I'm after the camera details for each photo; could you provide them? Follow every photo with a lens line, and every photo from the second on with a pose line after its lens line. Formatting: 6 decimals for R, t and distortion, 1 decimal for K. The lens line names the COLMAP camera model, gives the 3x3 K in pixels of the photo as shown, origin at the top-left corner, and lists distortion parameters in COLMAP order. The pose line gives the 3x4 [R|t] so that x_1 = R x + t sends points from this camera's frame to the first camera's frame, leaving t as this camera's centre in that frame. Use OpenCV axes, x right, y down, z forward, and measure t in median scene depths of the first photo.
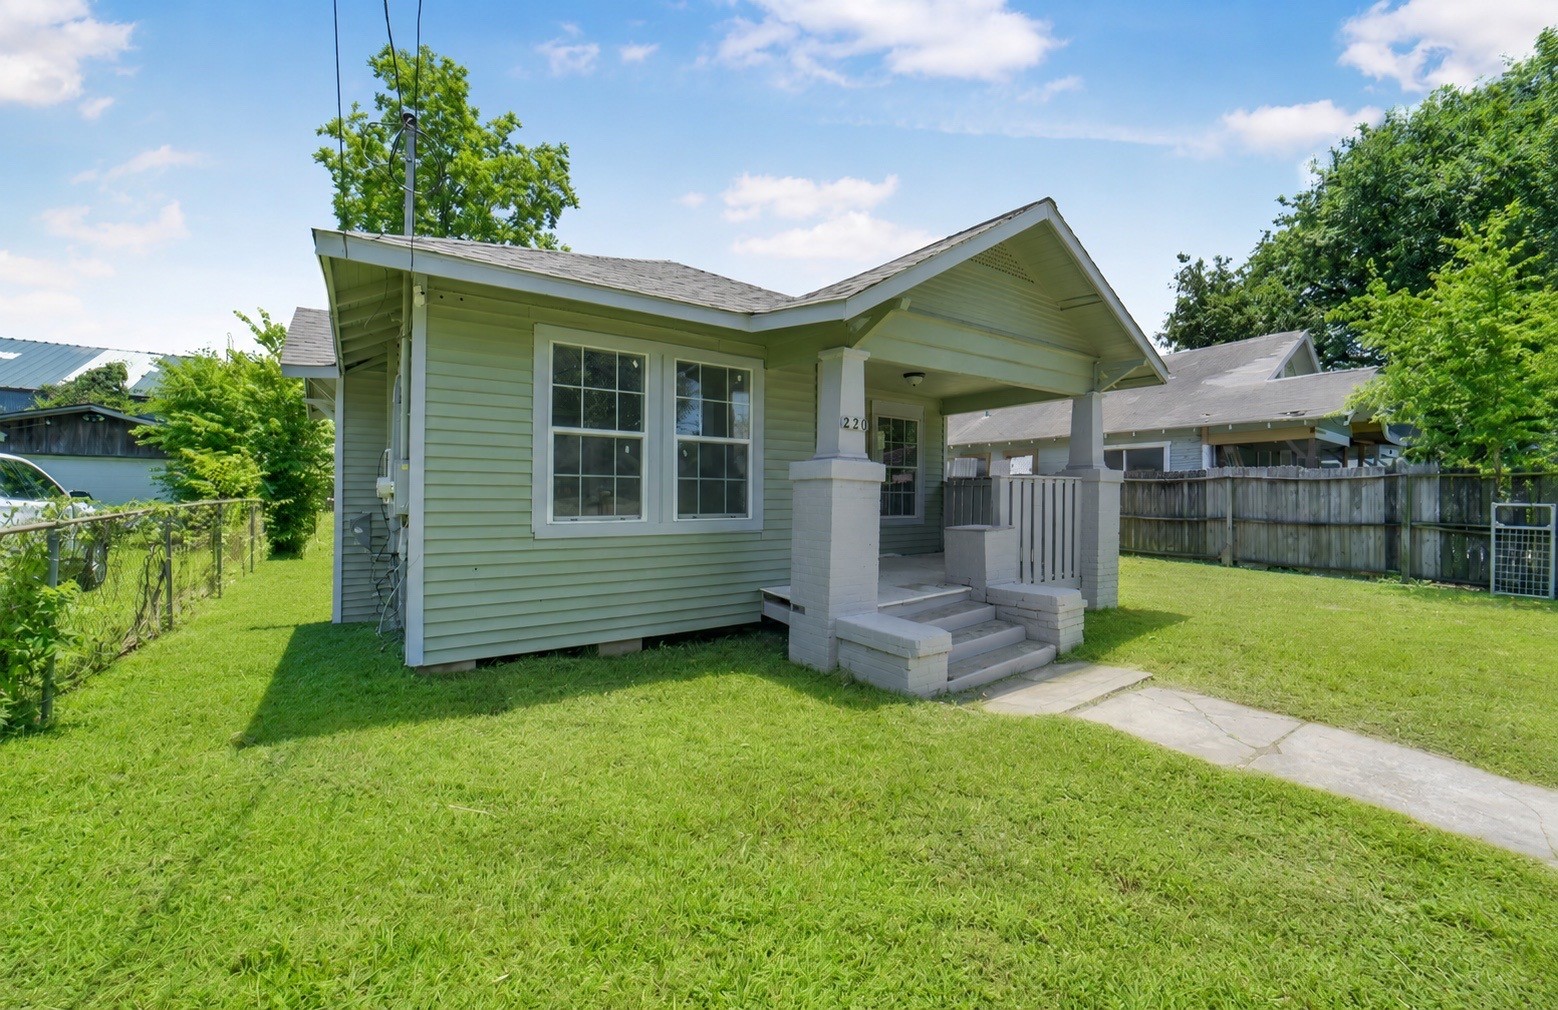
lens RADIAL K [[612.3, 0, 773.5], [0, 612.3, 497.7], [0, 0, 1]] dist [-0.001209, -0.000071]
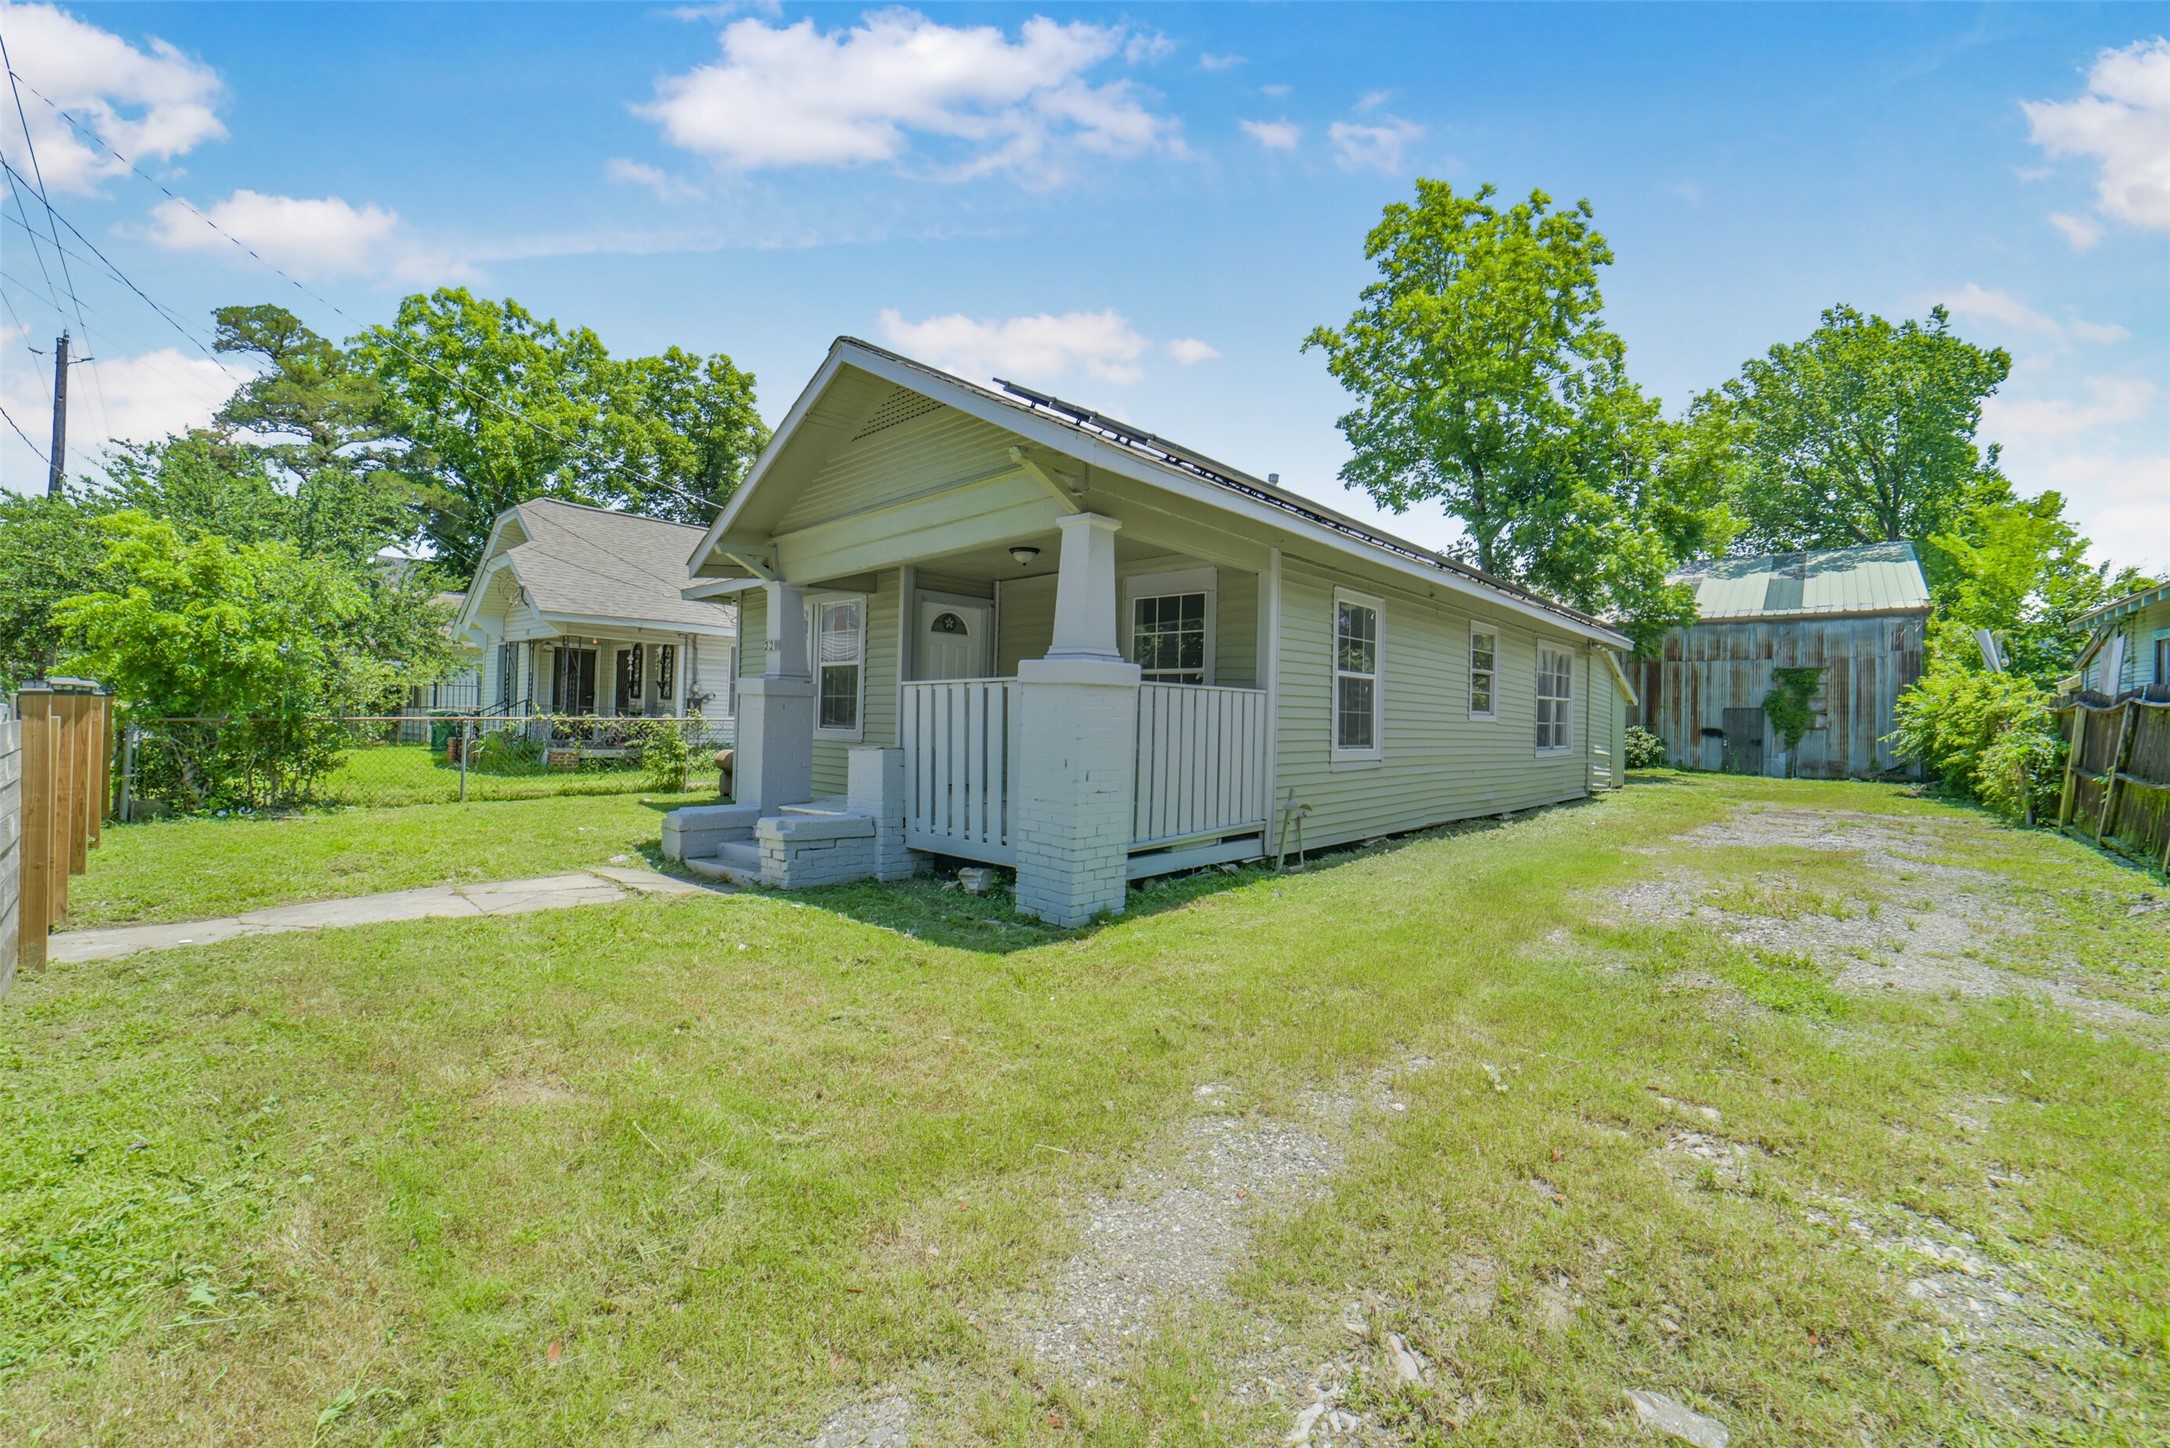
lens RADIAL K [[855.4, 0, 1085.0], [0, 855.4, 724.0], [0, 0, 1]] dist [-0.029571, 0.005813]
pose [[0.217935, 0.005612, -0.975947, 1.794625], [-0.019064, 0.999817, 0.001492, 0.013923], [0.975777, 0.018281, 0.218003, 1.199932]]
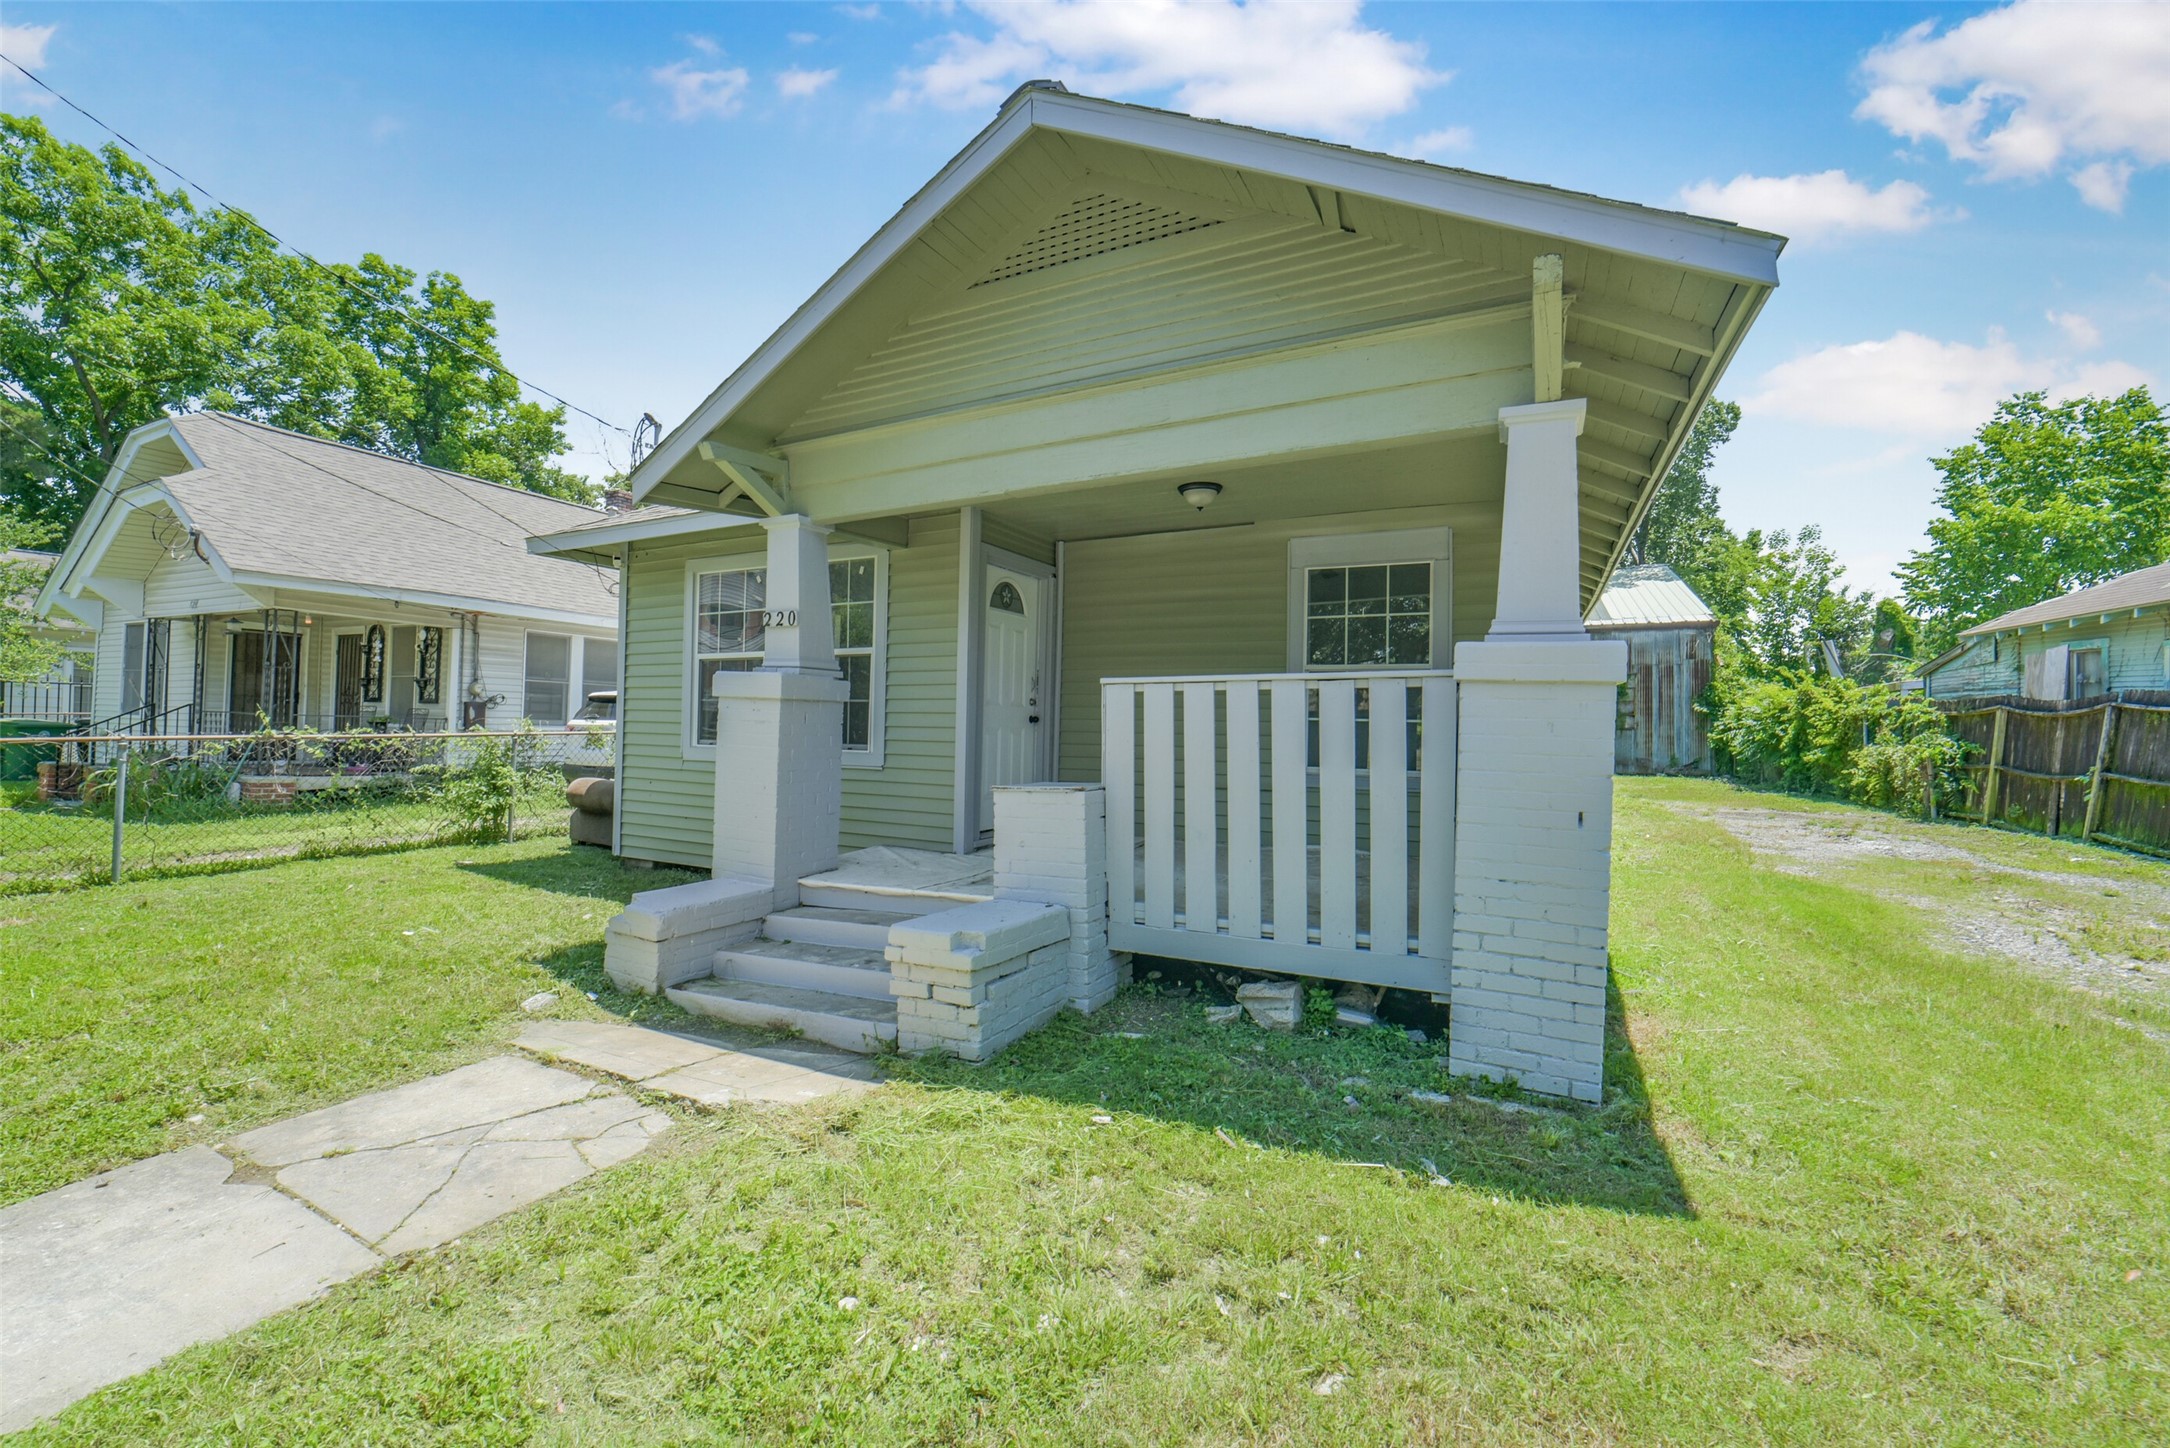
lens RADIAL K [[855.4, 0, 1085.0], [0, 855.4, 724.0], [0, 0, 1]] dist [-0.029571, 0.005813]
pose [[0.476380, 0.000617, -0.879239, 1.149157], [-0.011143, 0.999924, -0.005336, 0.003395], [0.879169, 0.012340, 0.476351, 0.818289]]
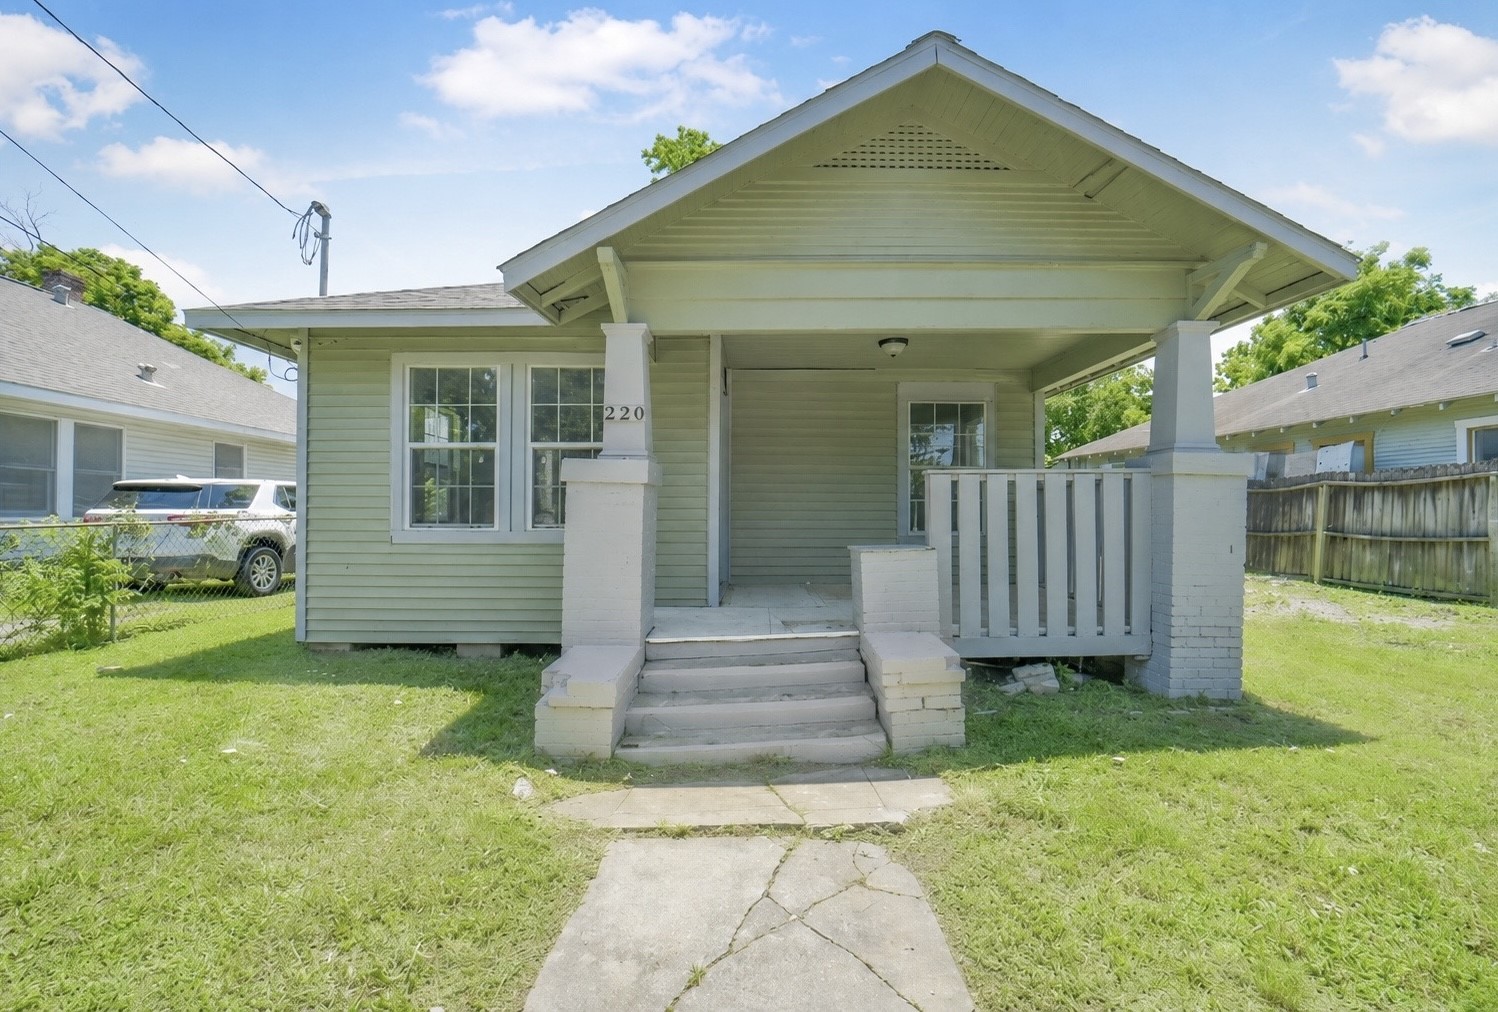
lens RADIAL K [[593.7, 0, 756.5], [0, 593.7, 520.2], [0, 0, 1]] dist [-0.028495, 0.000032]
pose [[0.829379, 0.003636, -0.558674, 0.702849], [0.004430, 0.999905, 0.013085, 0.011638], [0.558668, -0.013327, 0.829284, 0.429342]]
